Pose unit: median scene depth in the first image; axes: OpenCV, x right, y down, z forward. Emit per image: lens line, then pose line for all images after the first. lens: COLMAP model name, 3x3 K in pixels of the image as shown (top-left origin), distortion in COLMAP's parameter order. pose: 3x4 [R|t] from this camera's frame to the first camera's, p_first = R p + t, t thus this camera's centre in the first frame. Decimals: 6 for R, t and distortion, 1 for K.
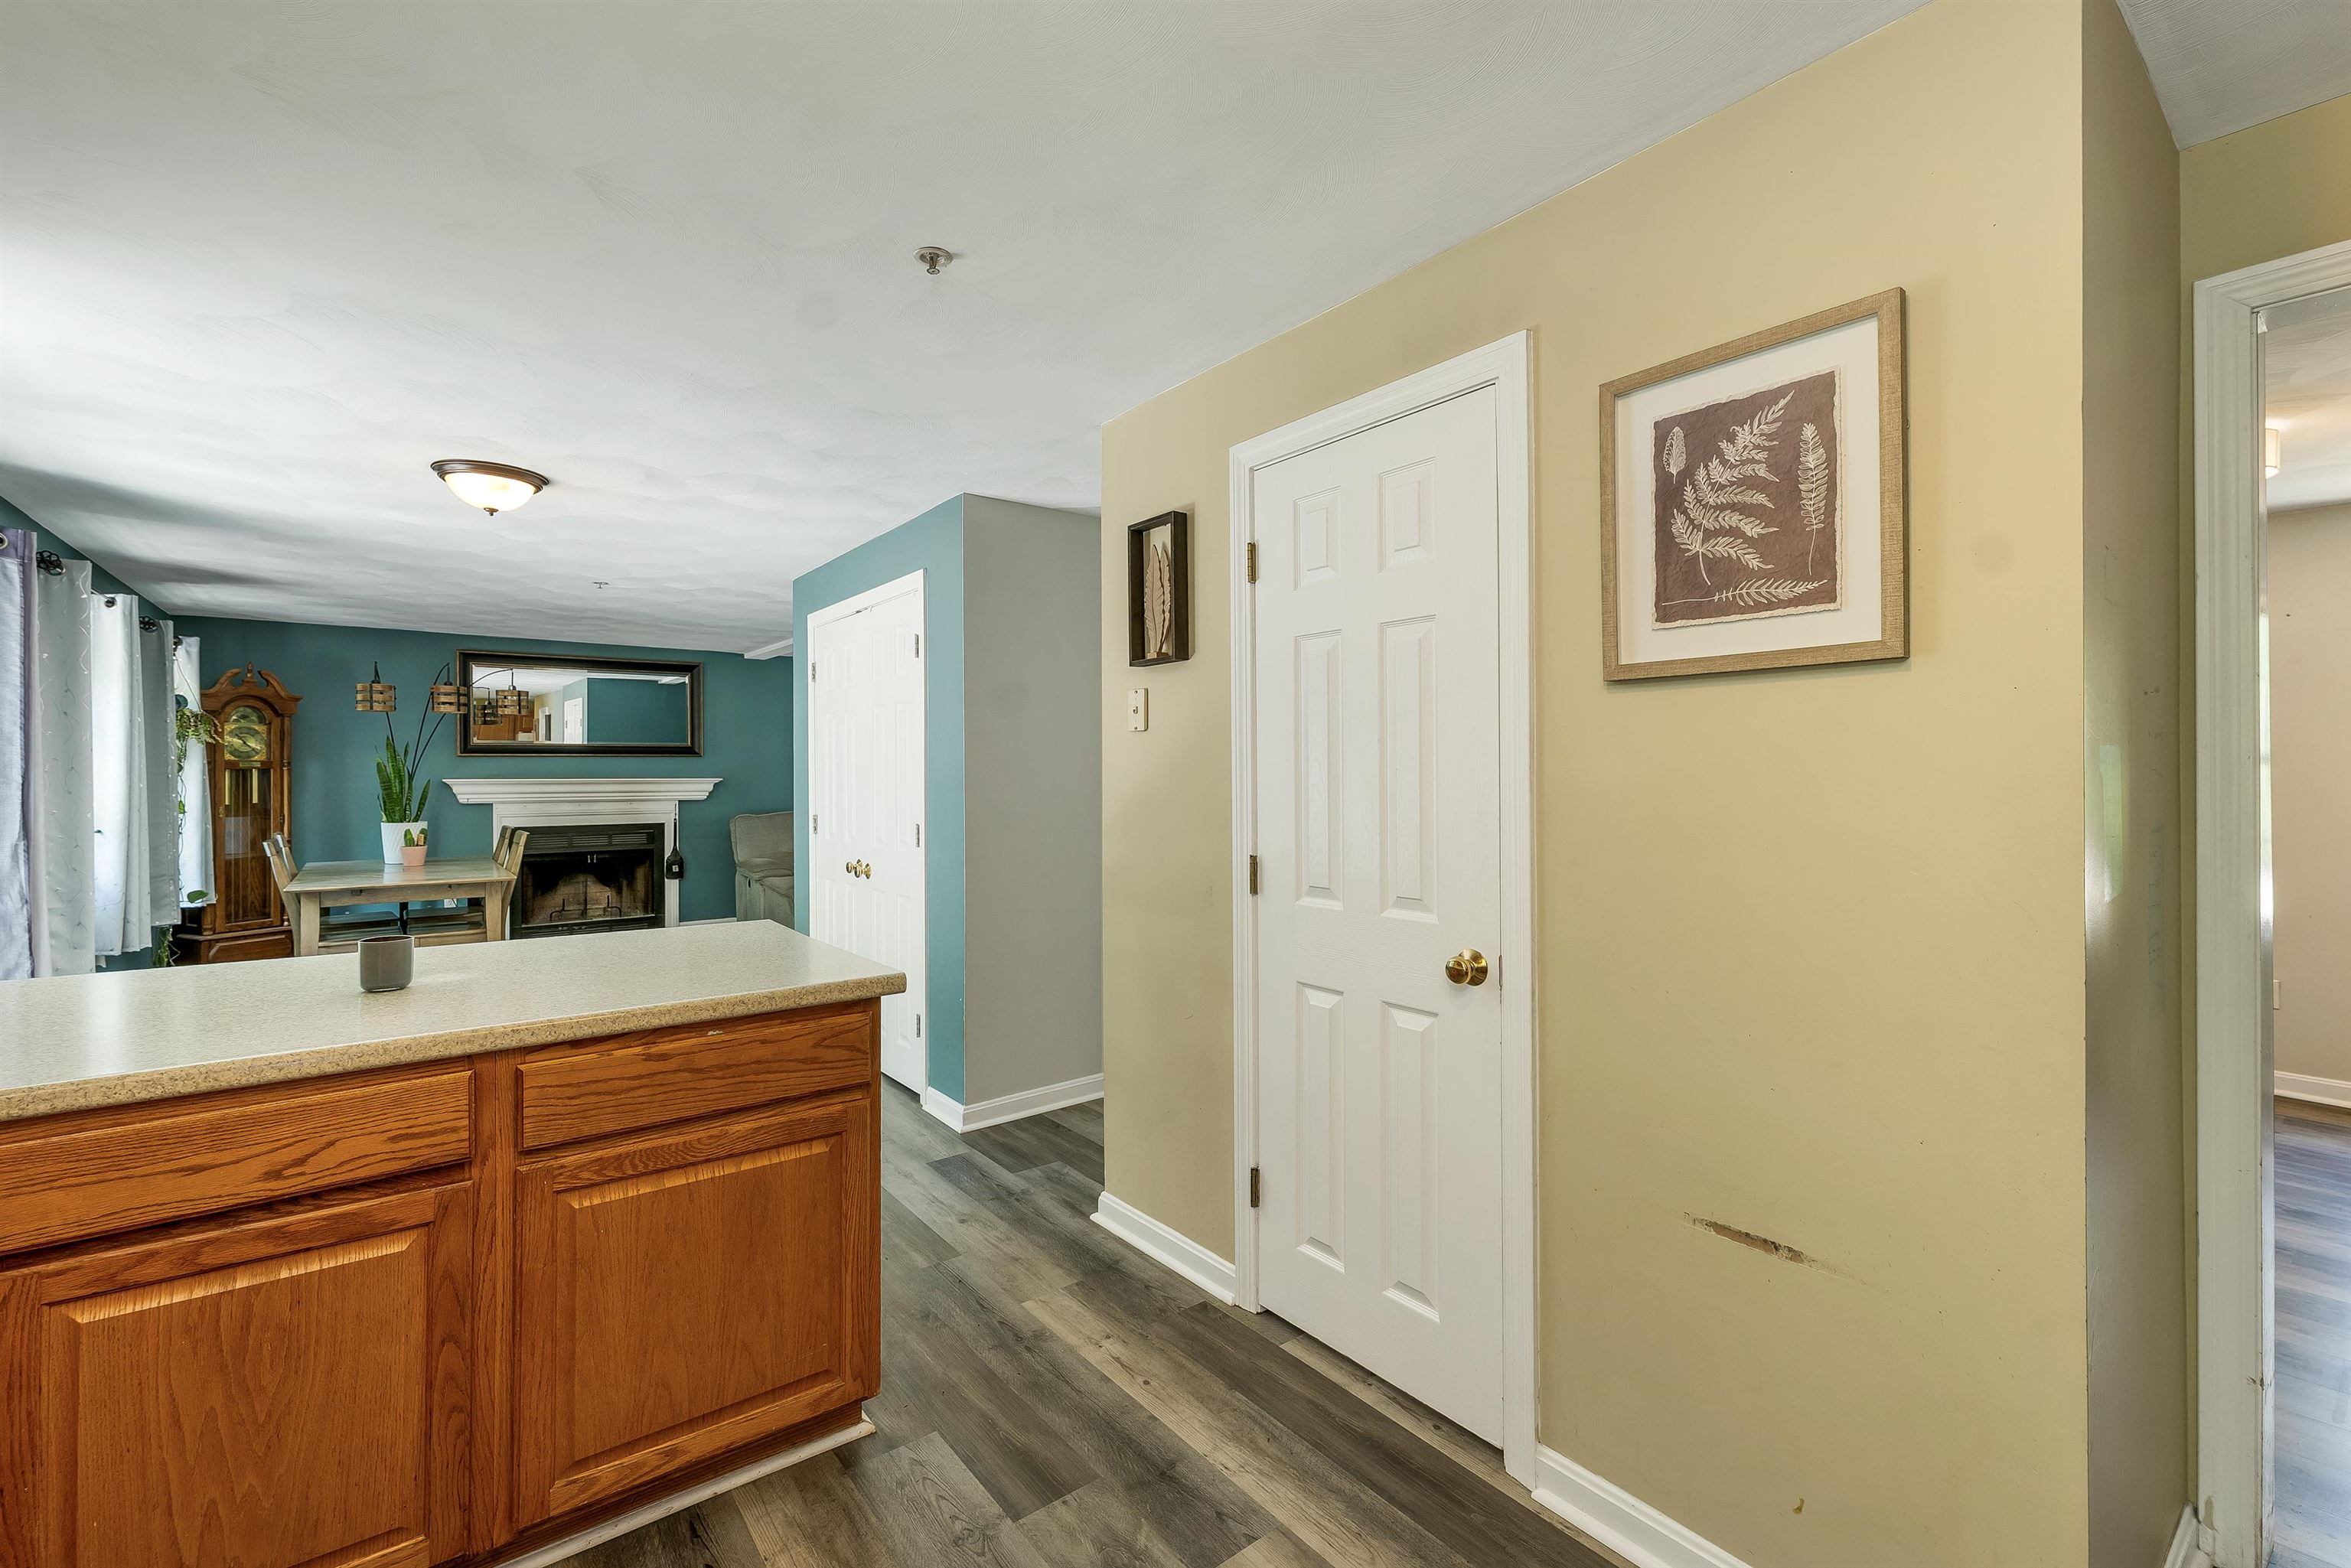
lens RADIAL K [[984.6, 0, 1168.3], [0, 984.6, 782.8], [0, 0, 1]] dist [0.003937, -0.000826]
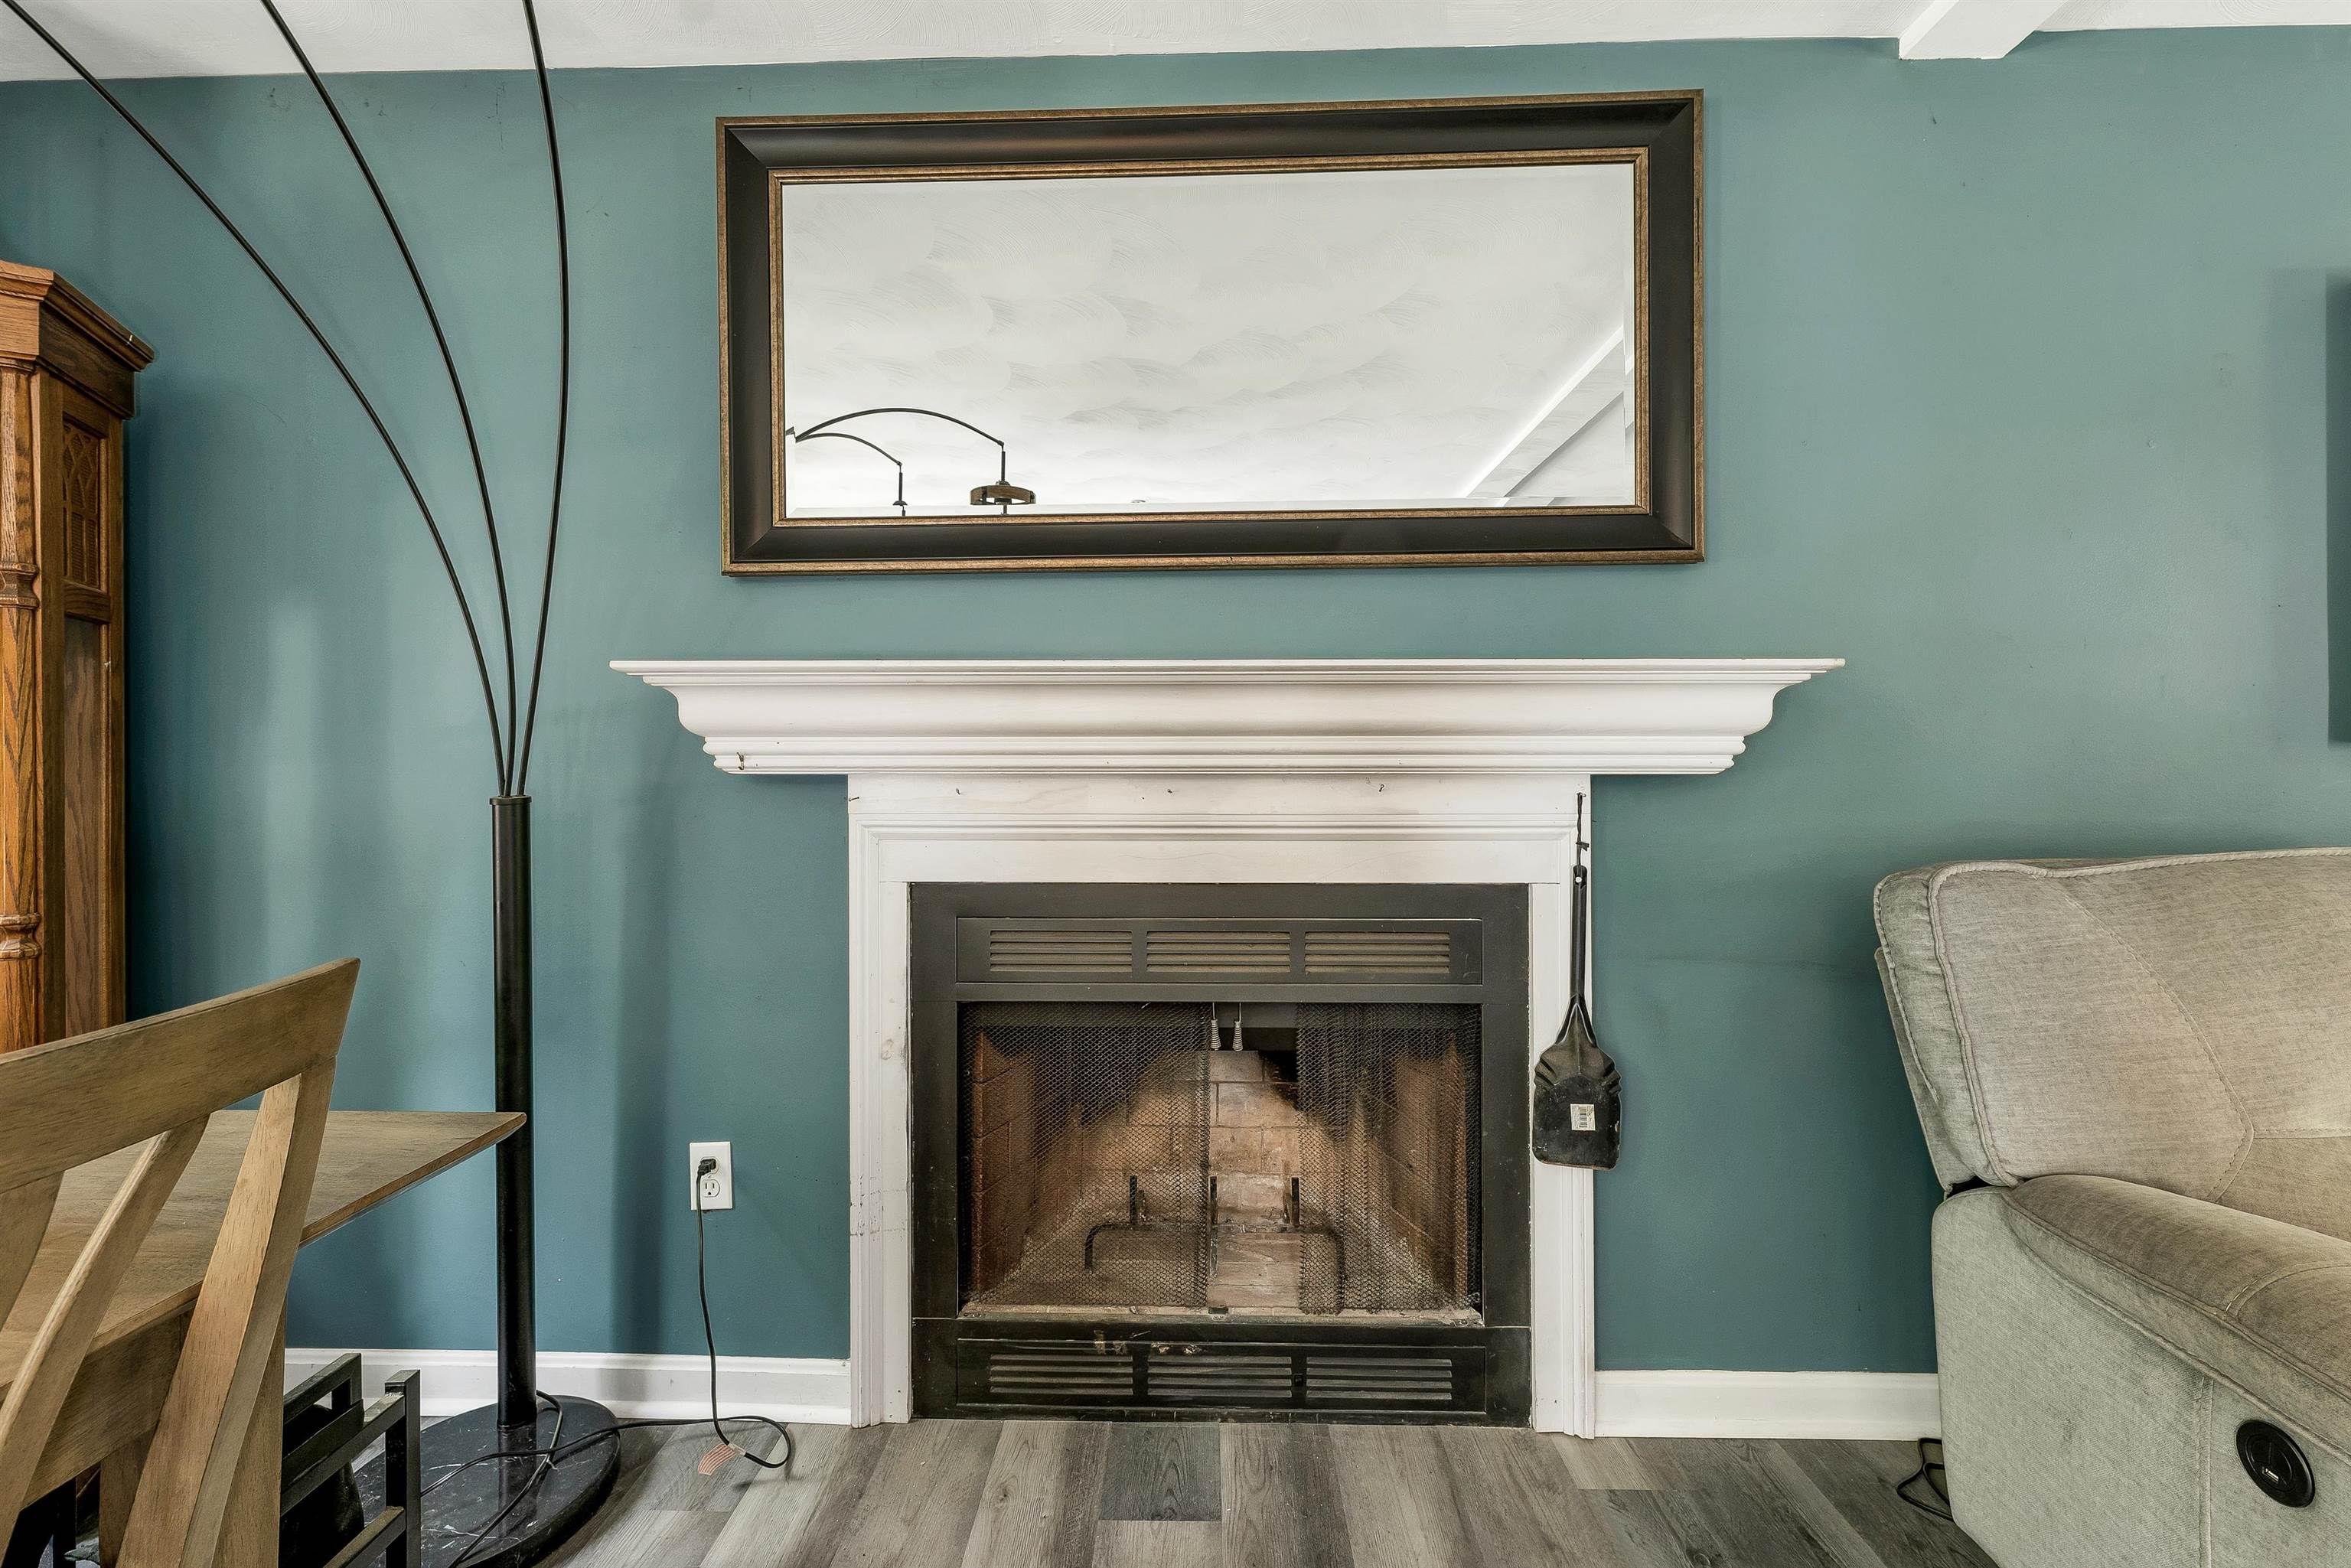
lens RADIAL K [[984.6, 0, 1173.6], [0, 984.6, 779.0], [0, 0, 1]] dist [0.003937, -0.000826]
pose [[0.757954, 0.012925, -0.652180, -1.155973], [-0.005179, 0.999891, 0.013797, 0.043373], [0.652287, -0.007080, 0.757939, 2.120606]]
